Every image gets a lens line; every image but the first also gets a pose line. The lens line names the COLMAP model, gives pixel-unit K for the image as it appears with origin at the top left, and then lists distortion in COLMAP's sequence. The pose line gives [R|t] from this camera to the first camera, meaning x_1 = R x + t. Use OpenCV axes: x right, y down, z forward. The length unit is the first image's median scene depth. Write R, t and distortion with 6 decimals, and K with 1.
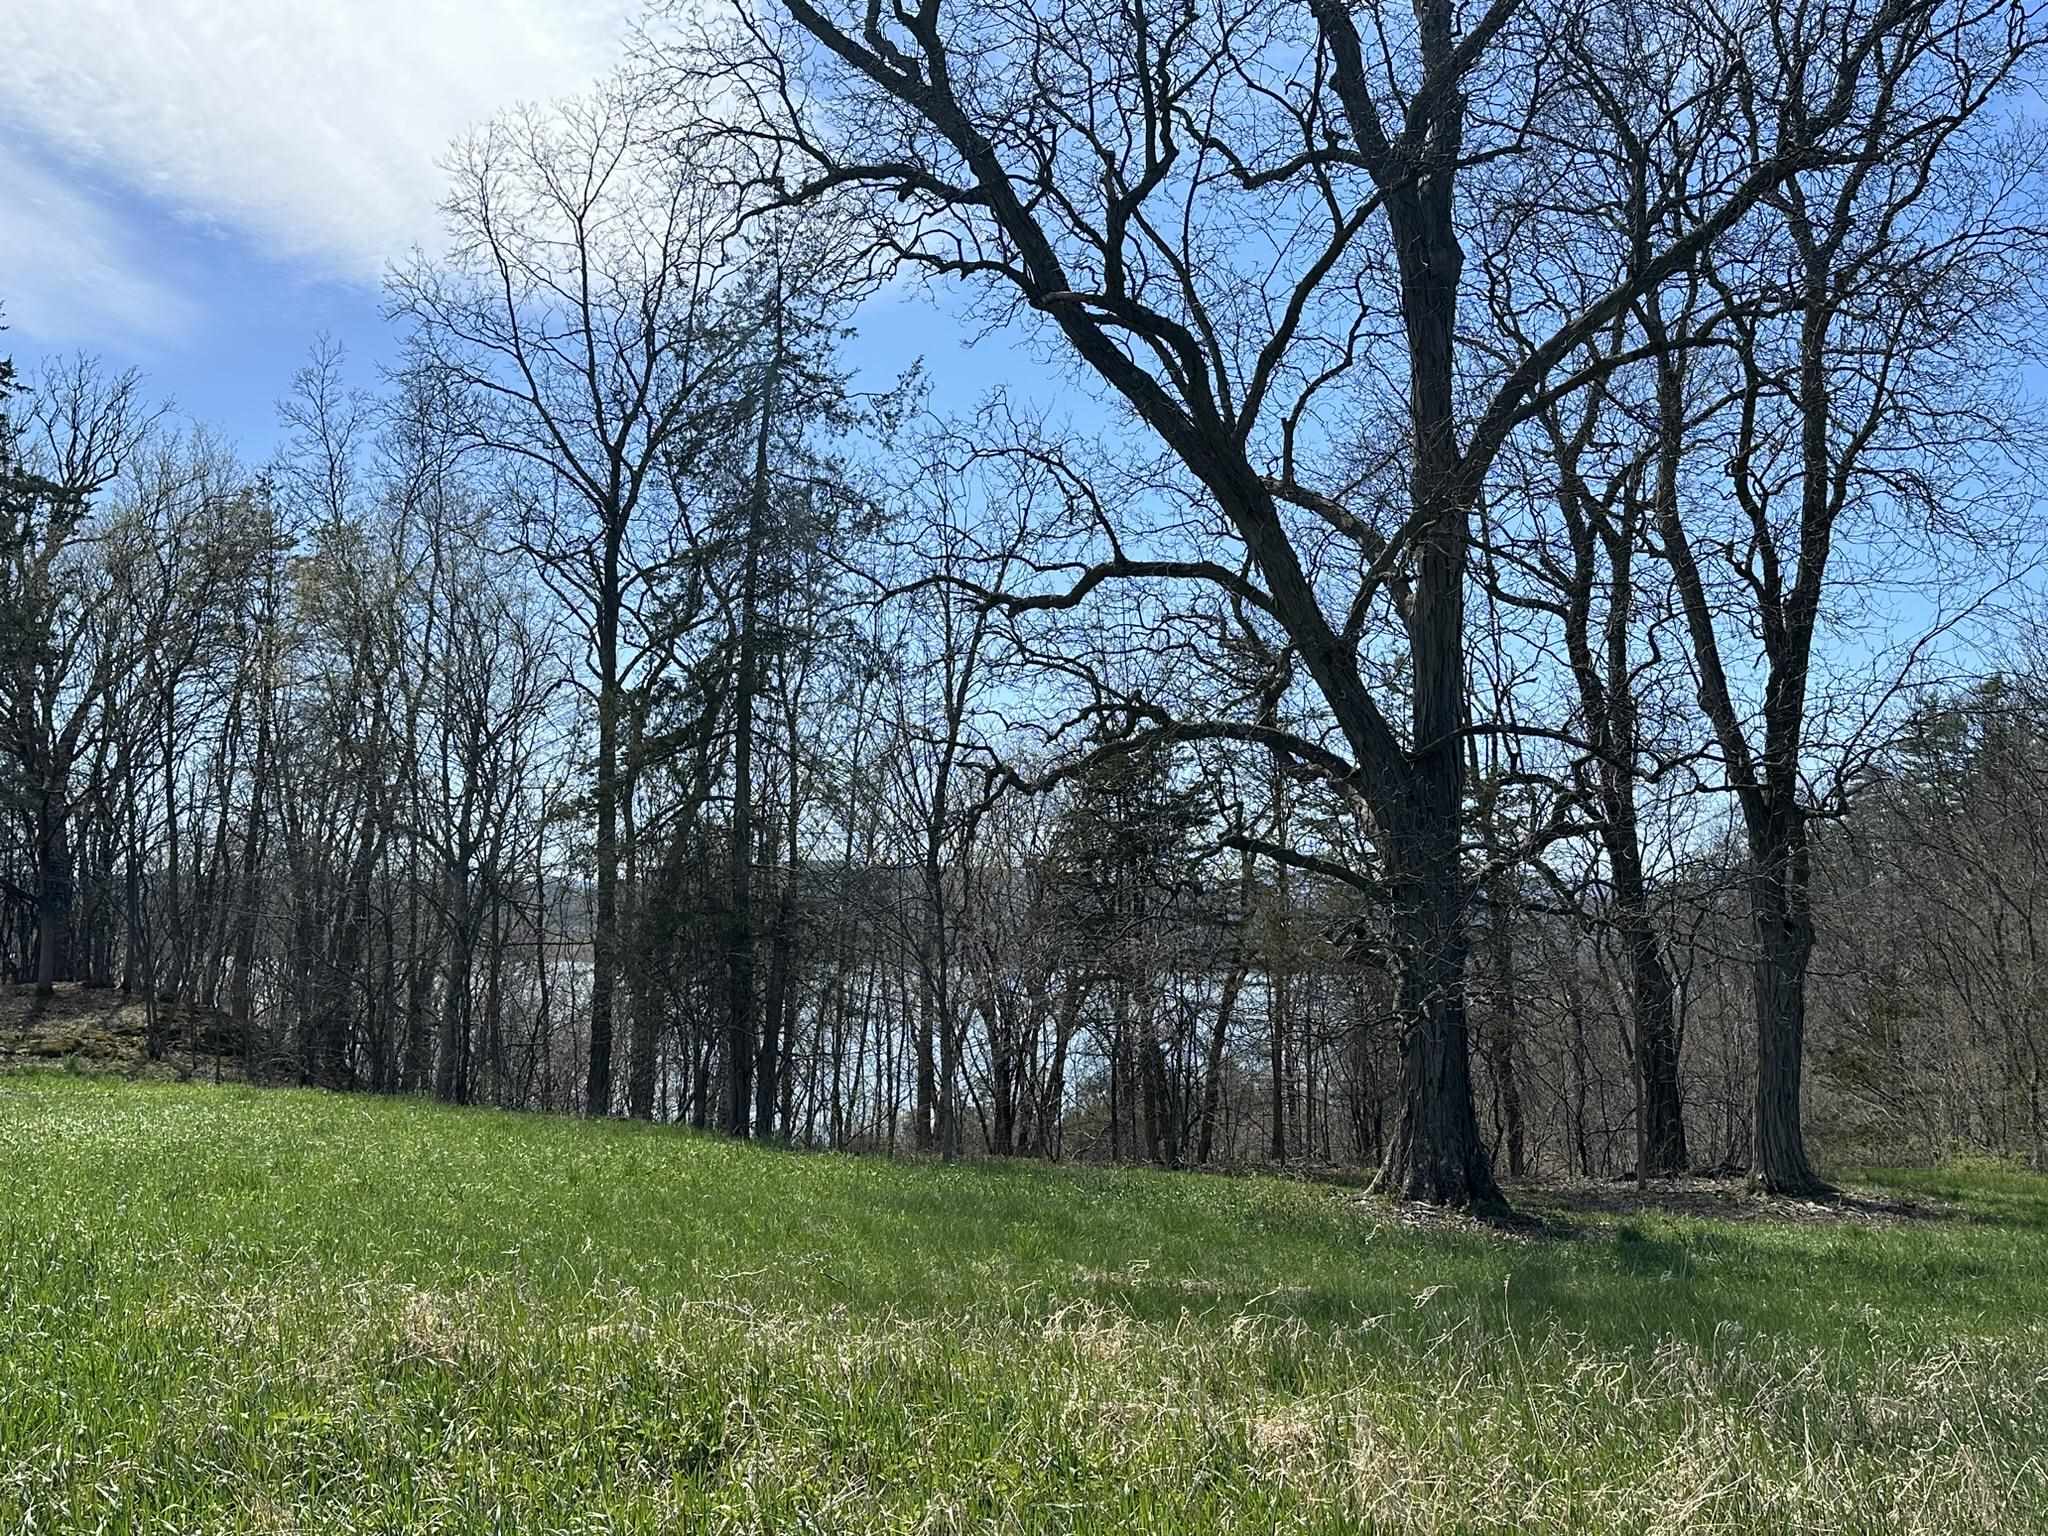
lens RADIAL K [[1865.8, 0, 1023.2], [0, 1865.8, 754.7], [0, 0, 1]] dist [-0.046636, 0.000000]
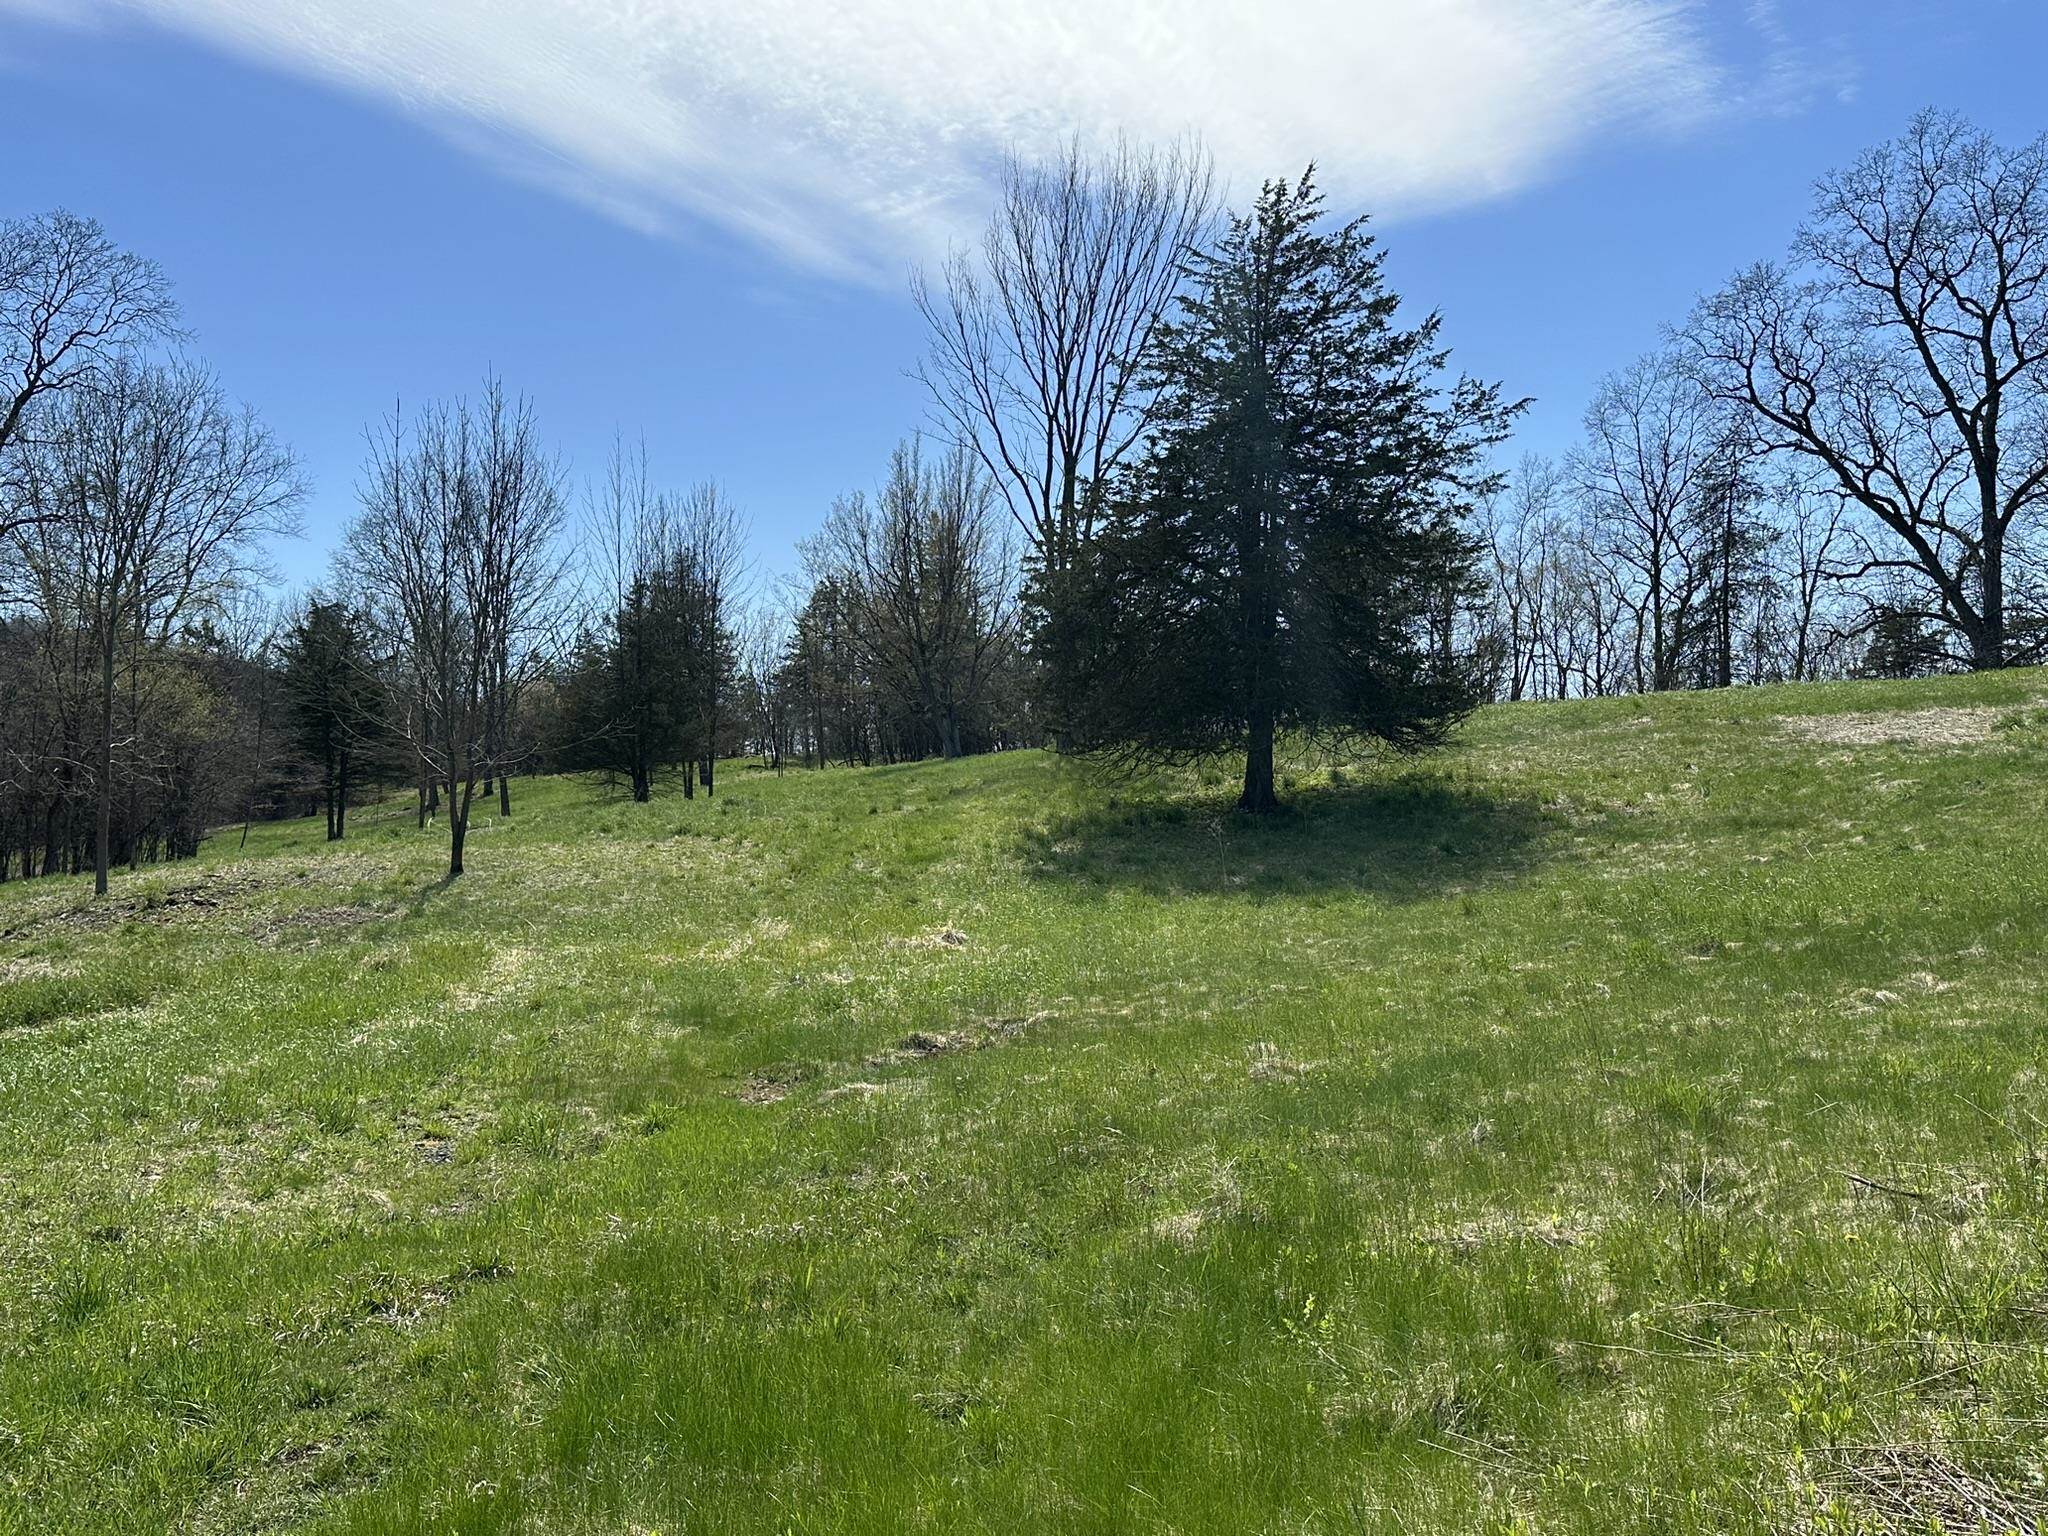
lens RADIAL K [[1798.4, 0, 1020.4], [0, 1798.4, 759.9], [0, 0, 1]] dist [-0.010510, -0.007937]
pose [[0.904072, -0.043492, -0.425162, 0.018527], [0.068938, 0.996622, 0.044642, -0.004070], [0.421784, -0.069670, 0.904016, -2.330754]]
